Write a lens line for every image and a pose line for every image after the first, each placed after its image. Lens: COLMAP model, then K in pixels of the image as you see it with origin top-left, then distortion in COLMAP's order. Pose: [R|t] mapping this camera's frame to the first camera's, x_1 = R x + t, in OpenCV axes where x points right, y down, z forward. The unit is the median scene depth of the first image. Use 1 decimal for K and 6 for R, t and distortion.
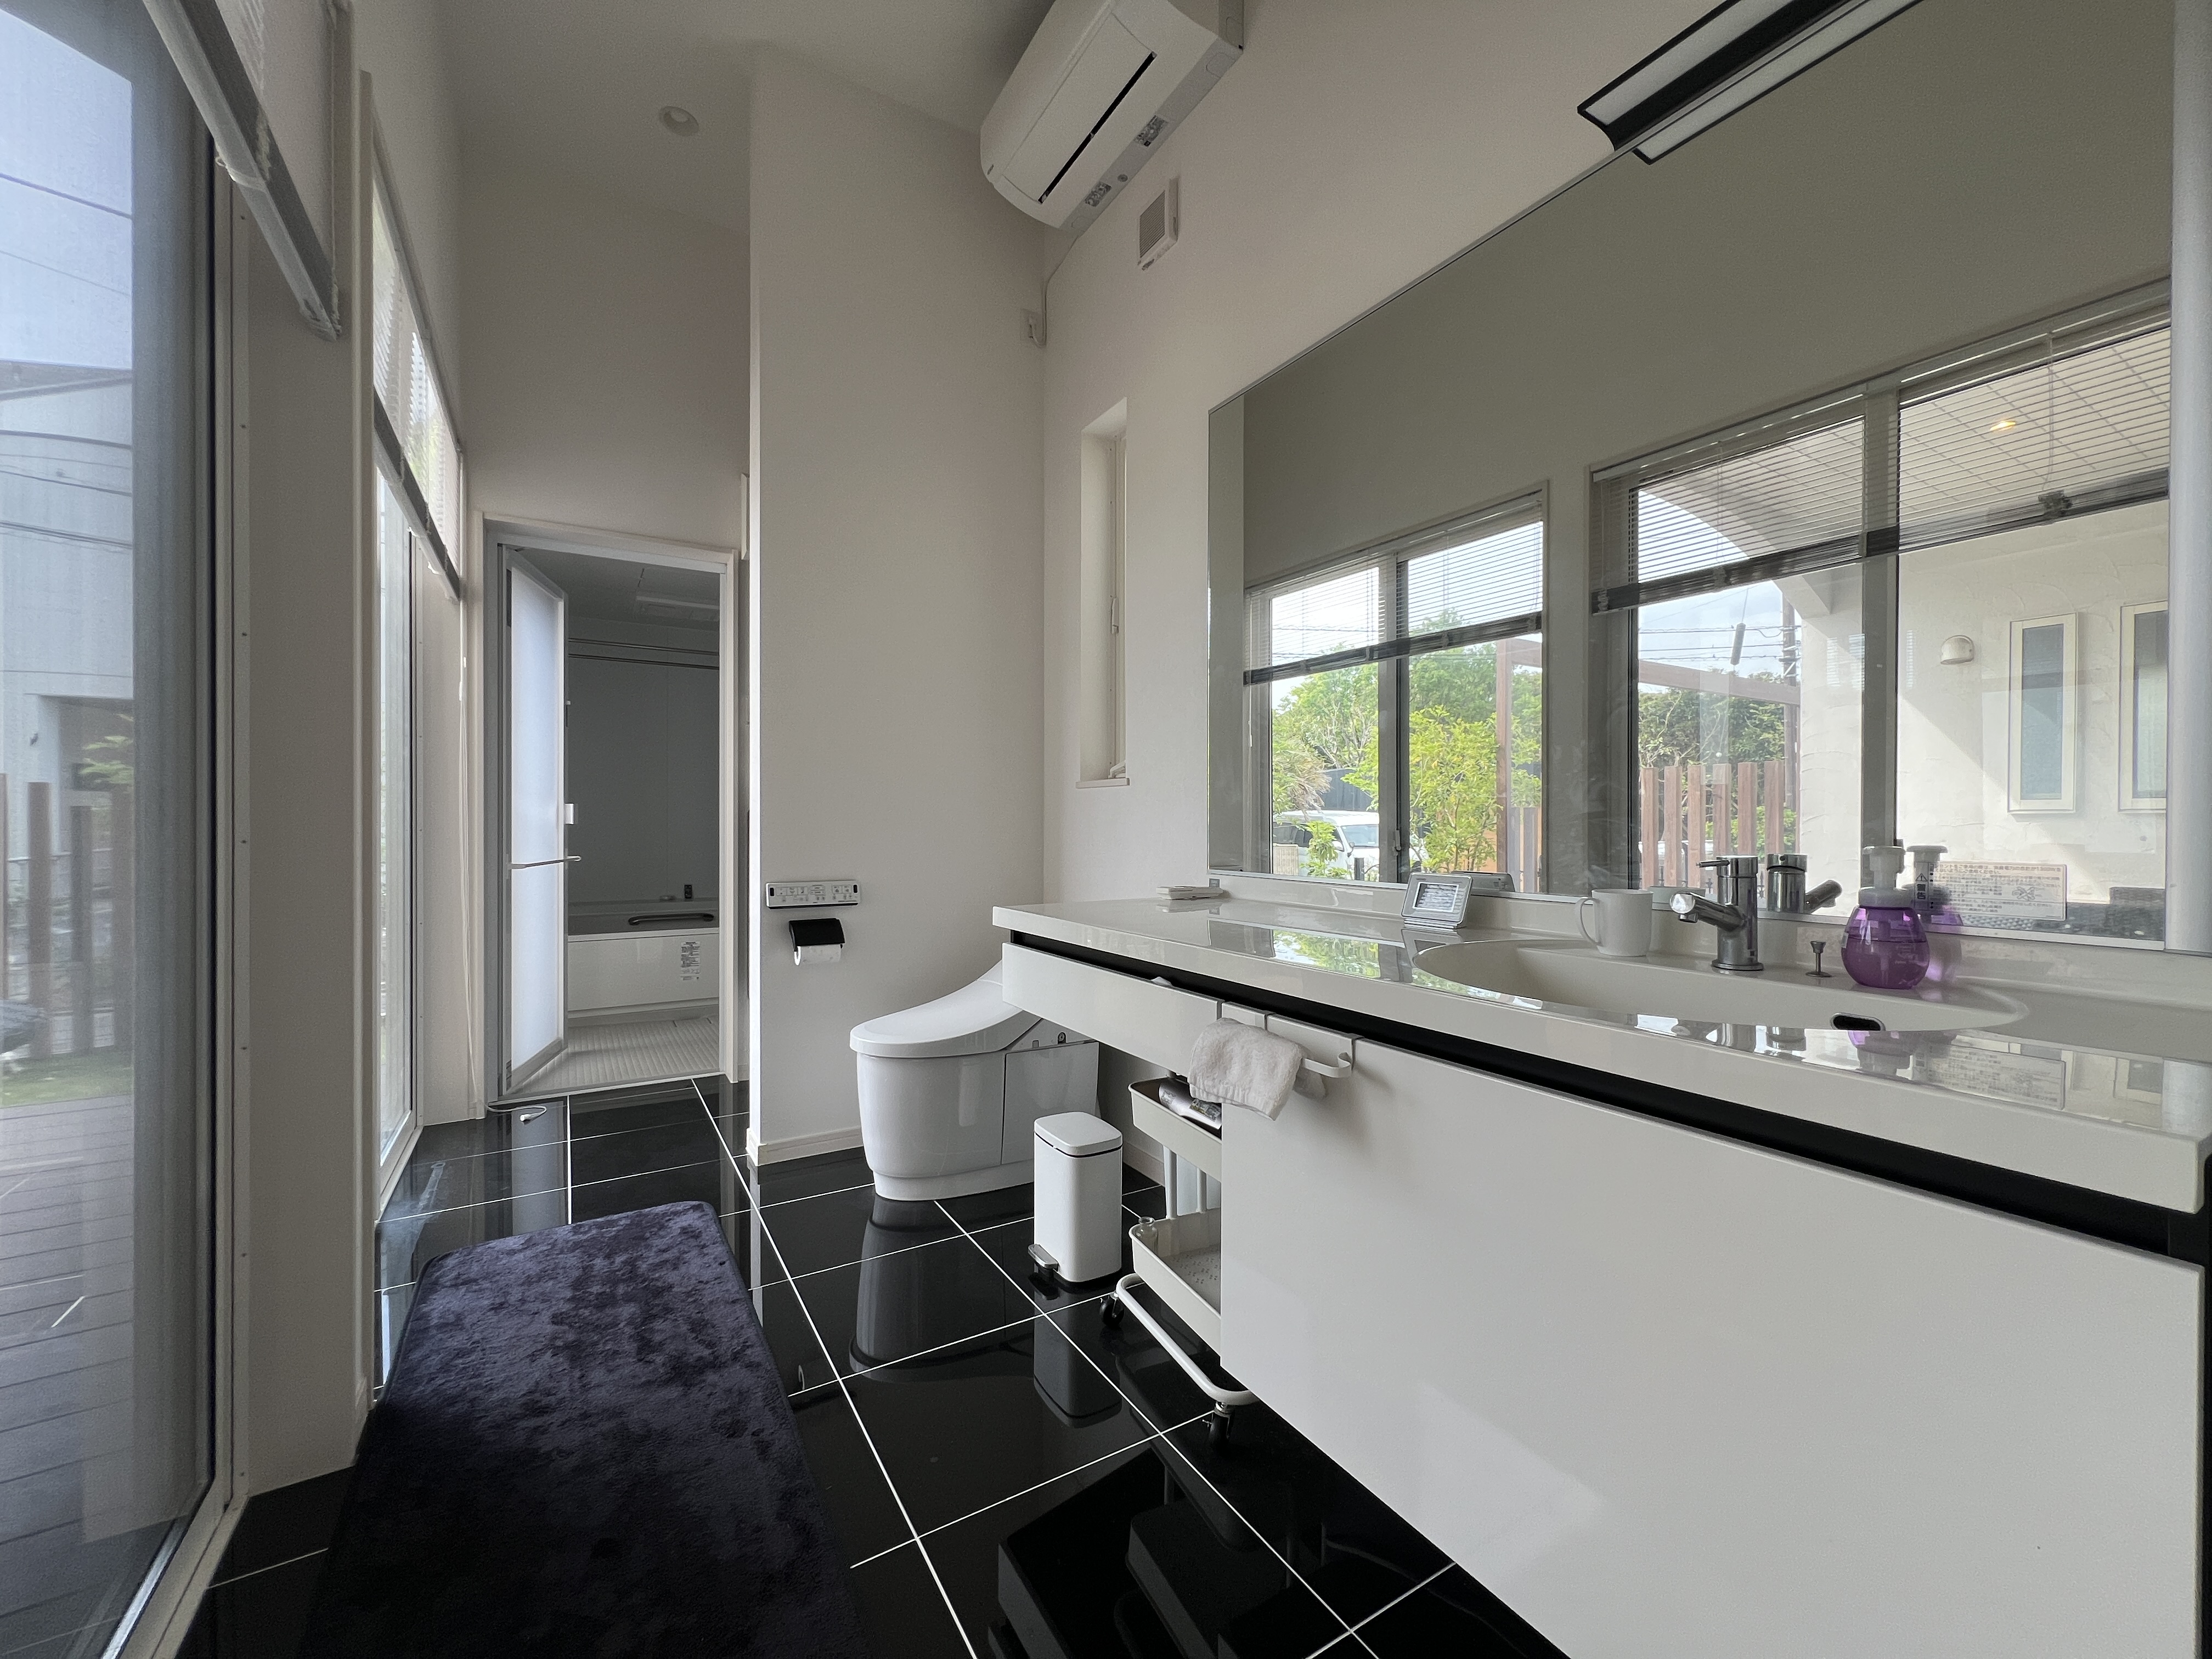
lens RADIAL K [[888.6, 0, 1104.8], [0, 888.6, 825.4], [0, 0, 1]] dist [-0.000912, 0.000347]
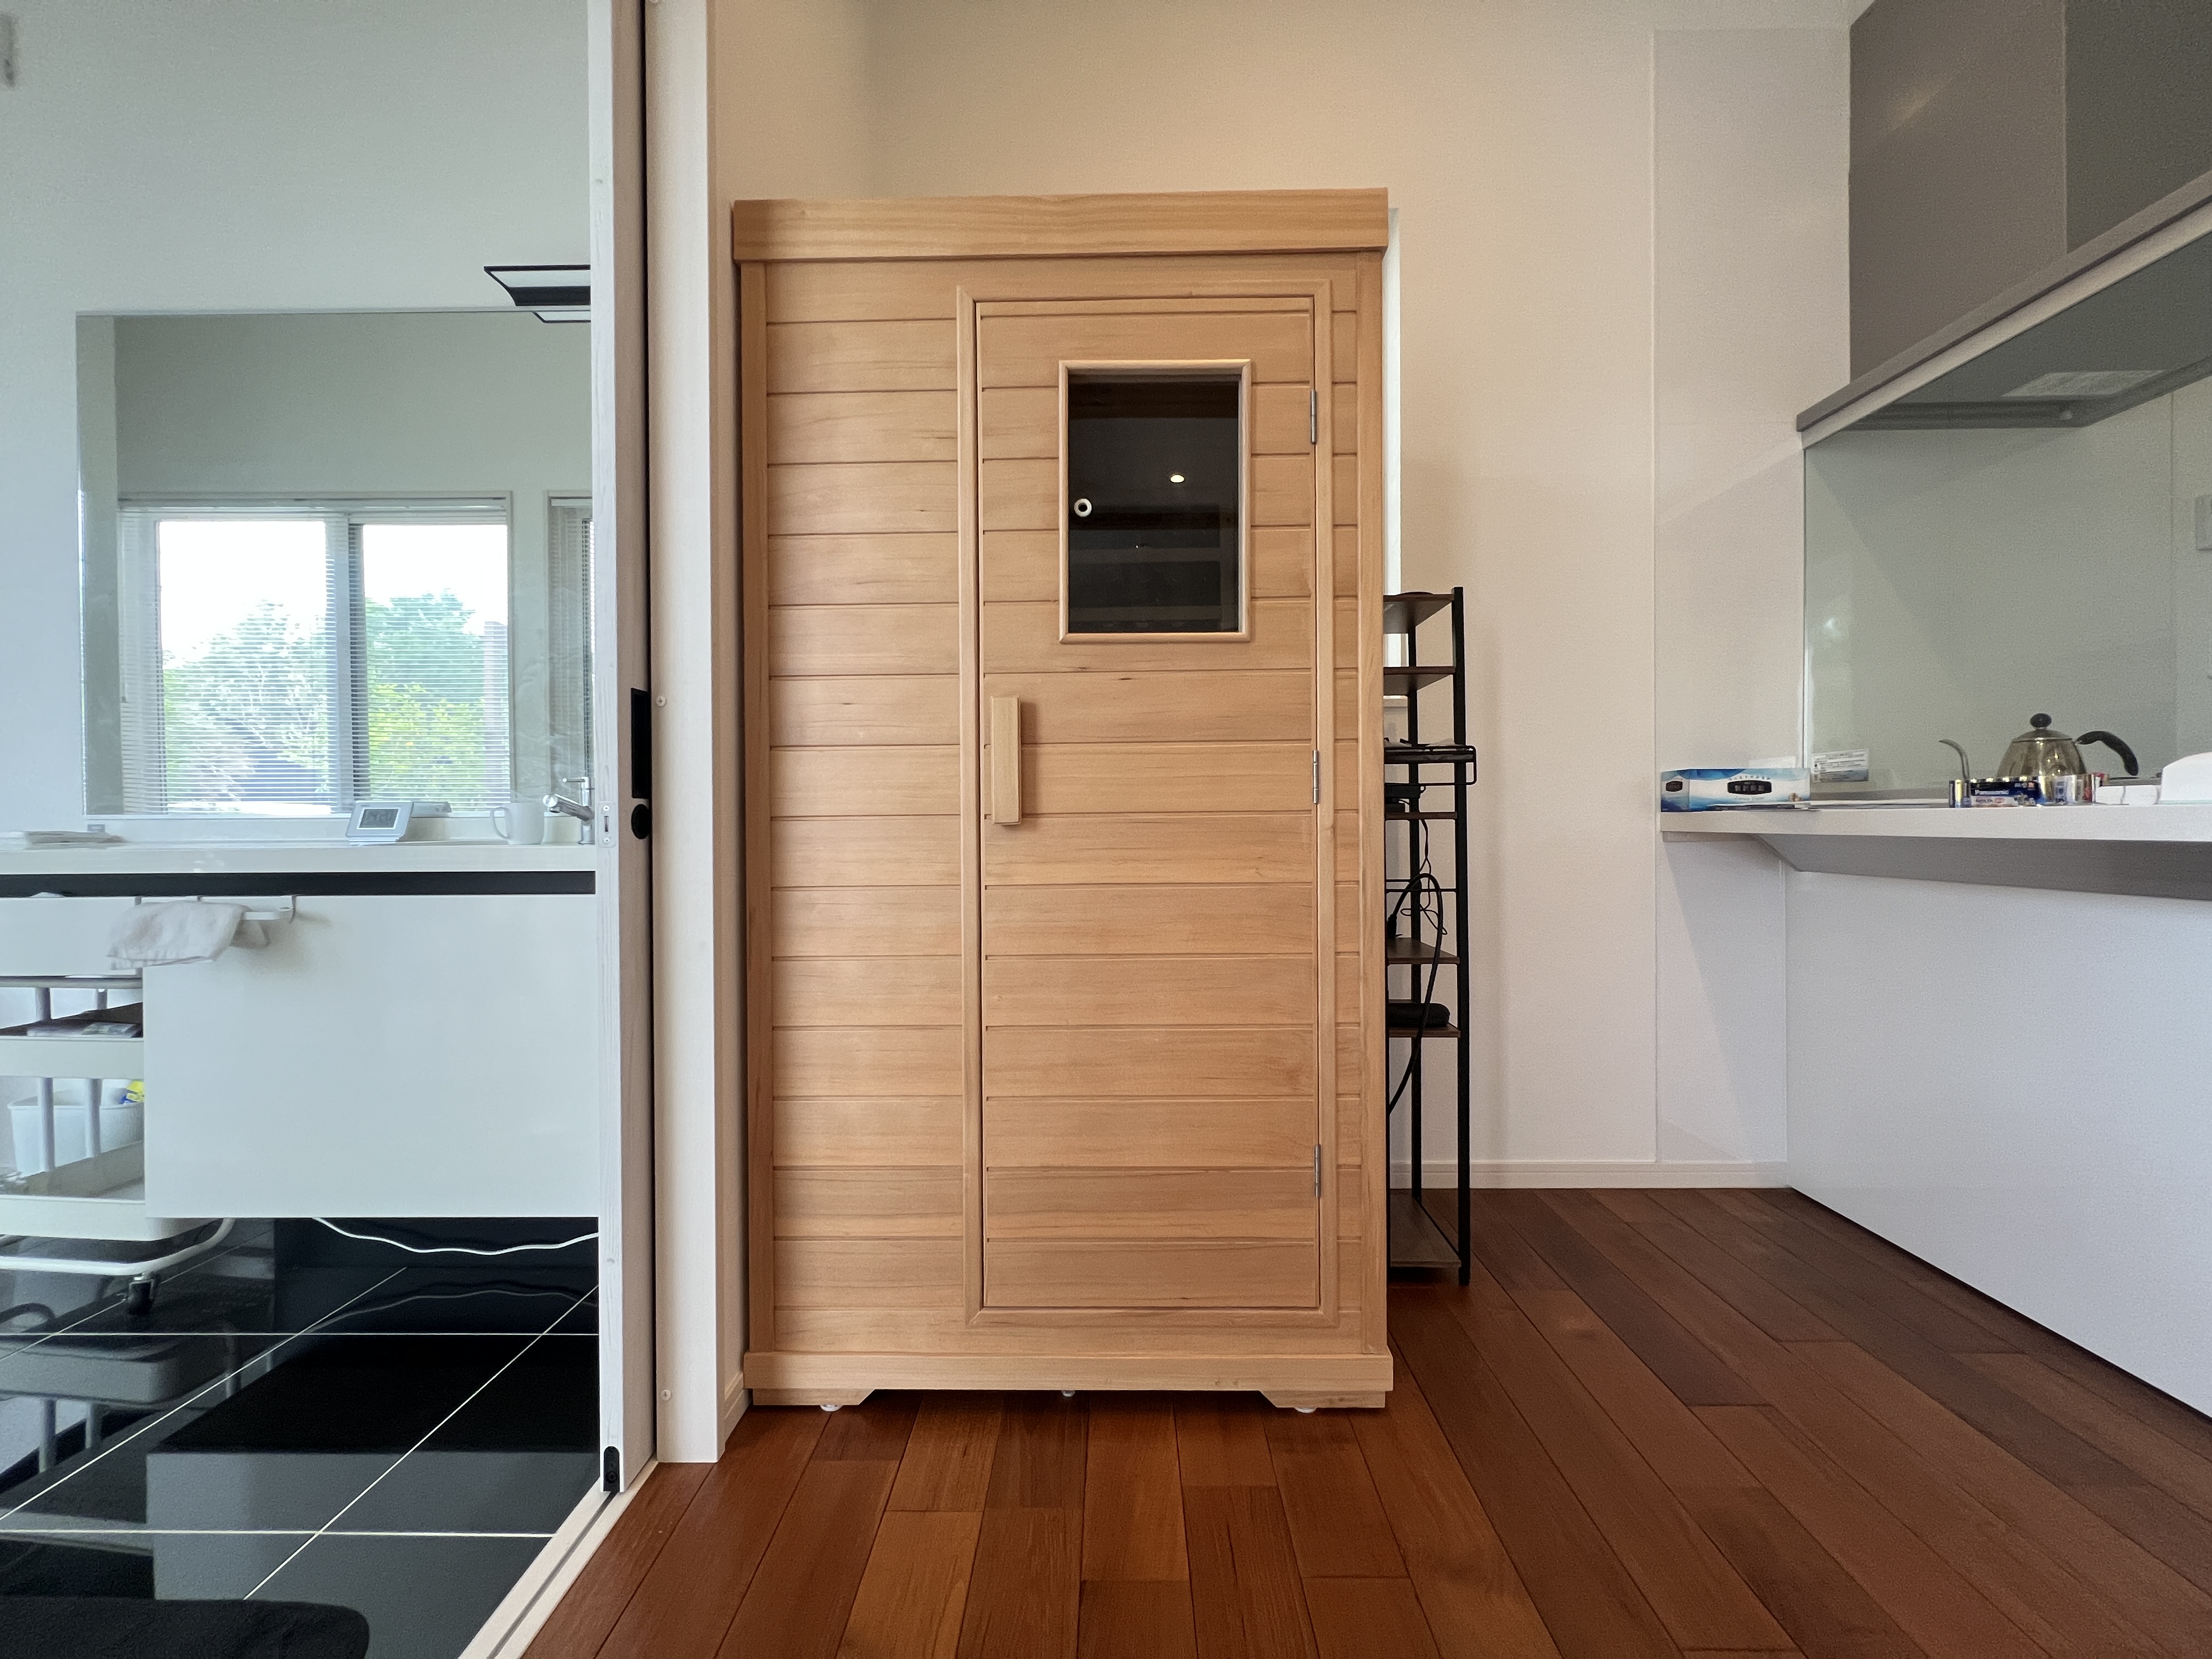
lens RADIAL K [[881.6, 0, 1106.0], [0, 881.6, 829.5], [0, 0, 1]] dist [0.002082, -0.000016]
pose [[0.528091, -0.011757, 0.849106, -0.072444], [0.008381, 0.999928, 0.008633, 0.047101], [-0.849146, 0.002558, 0.528152, -0.265384]]
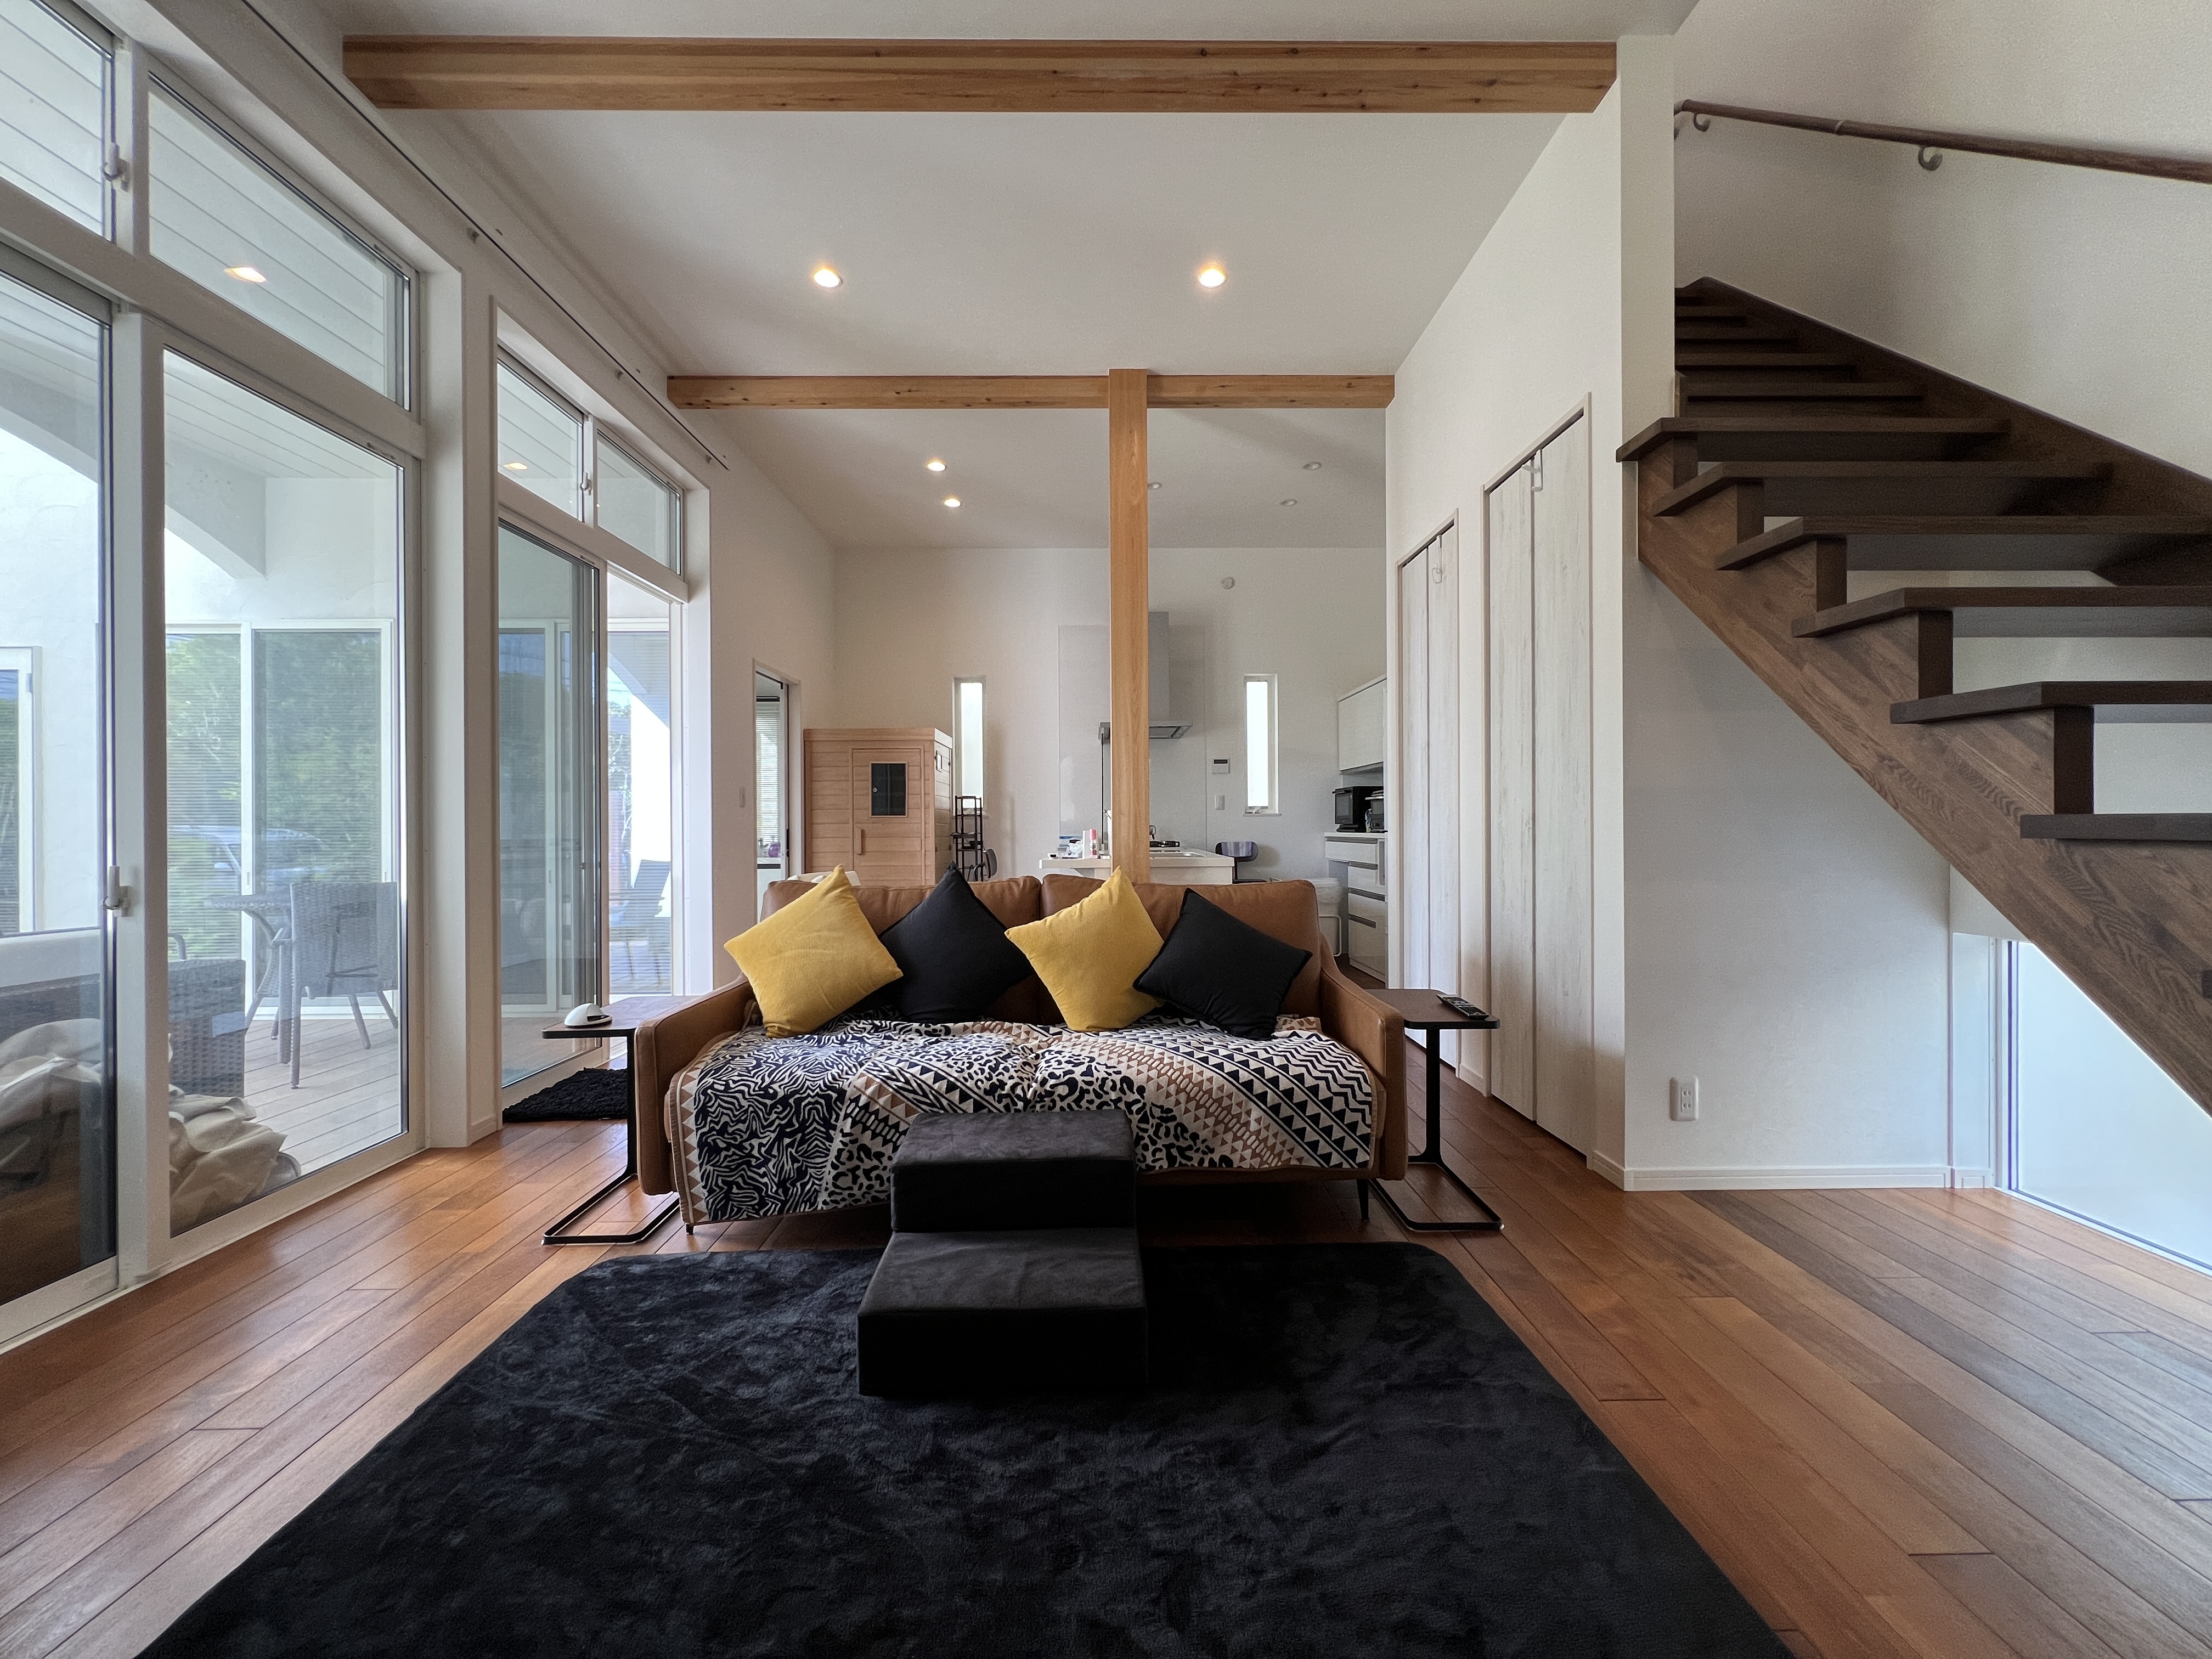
lens RADIAL K [[888.6, 0, 1104.8], [0, 888.6, 825.4], [0, 0, 1]] dist [-0.000912, 0.000347]
pose [[0.505567, -0.004582, 0.862775, -1.982072], [0.008425, 0.999964, 0.000374, -0.055421], [-0.862746, 0.007080, 0.505588, -2.363598]]
